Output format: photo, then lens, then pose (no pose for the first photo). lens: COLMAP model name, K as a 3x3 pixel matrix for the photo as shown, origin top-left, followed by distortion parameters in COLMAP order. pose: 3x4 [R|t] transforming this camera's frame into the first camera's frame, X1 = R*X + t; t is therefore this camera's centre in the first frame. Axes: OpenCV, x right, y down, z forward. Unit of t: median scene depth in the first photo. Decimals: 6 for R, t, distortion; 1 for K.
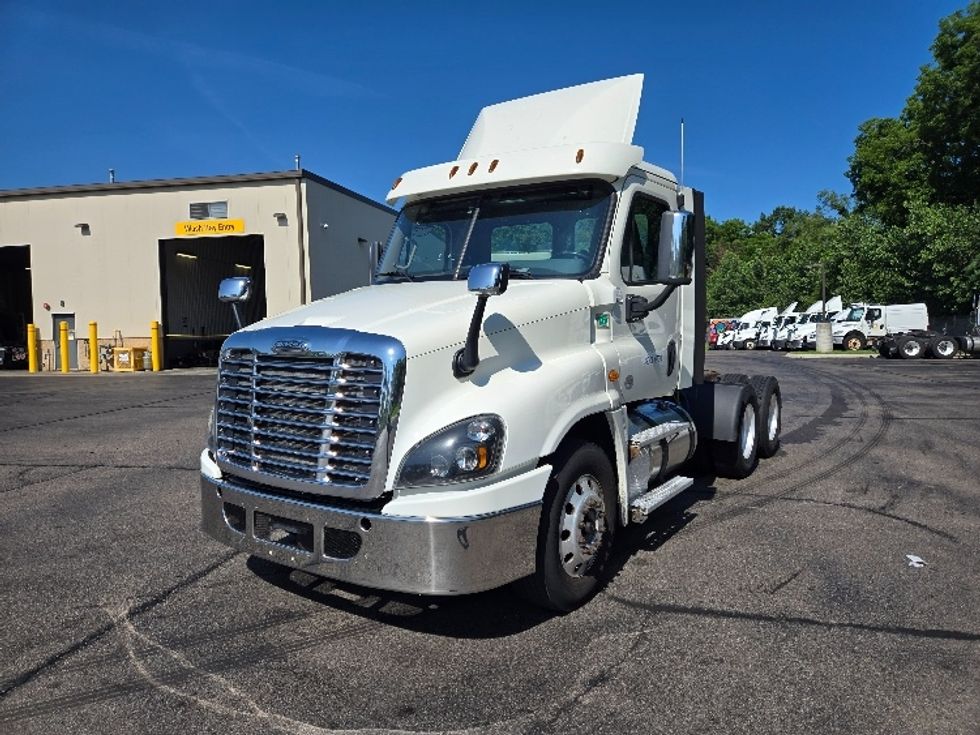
lens RADIAL K [[655.8, 0, 484.0], [0, 655.8, 363.2], [0, 0, 1]] dist [0.076998, -0.072104]
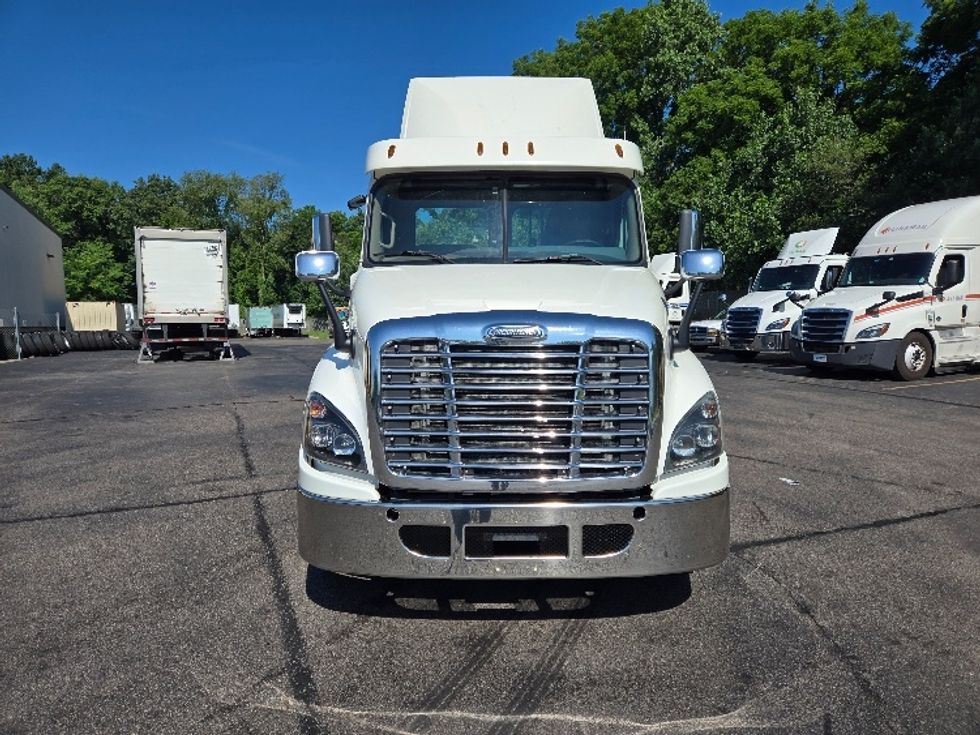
lens RADIAL K [[655.8, 0, 484.0], [0, 655.8, 363.2], [0, 0, 1]] dist [0.076998, -0.072104]
pose [[0.826879, -0.047758, 0.560349, -0.611405], [0.037851, 0.998854, 0.029277, -0.010663], [-0.561105, -0.002999, 0.827739, 0.216384]]
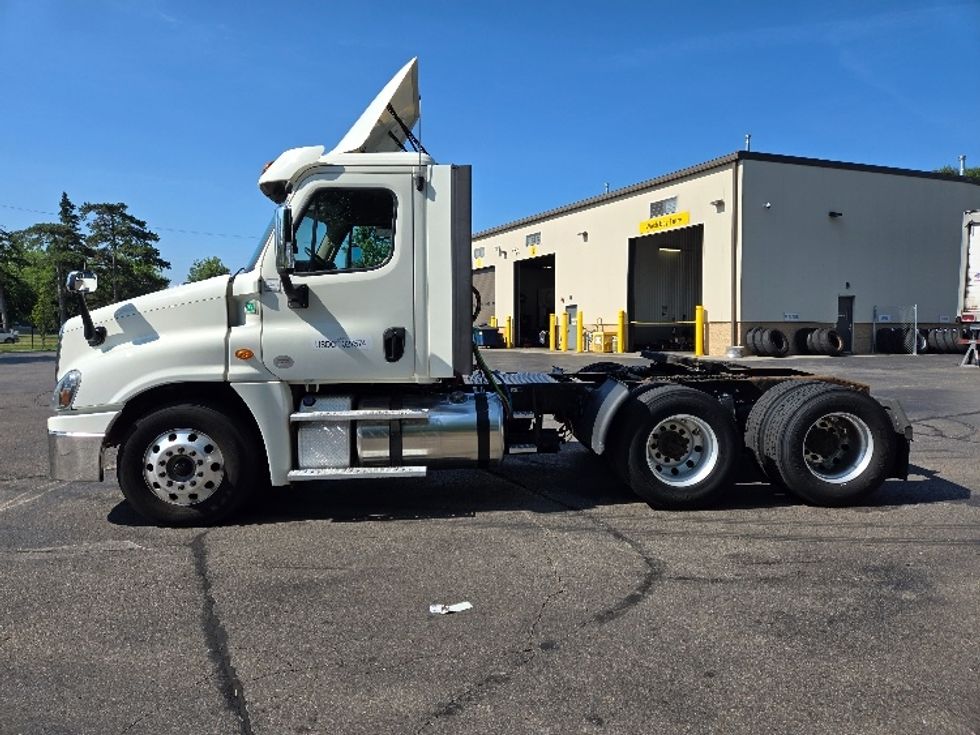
lens RADIAL K [[645.4, 0, 482.1], [0, 645.4, 358.1], [0, 0, 1]] dist [0.102496, -0.092027]
pose [[0.624922, 0.048801, -0.779161, 1.210854], [-0.039983, 0.998735, 0.030486, -0.023045], [0.779663, 0.012102, 0.626083, 0.522822]]
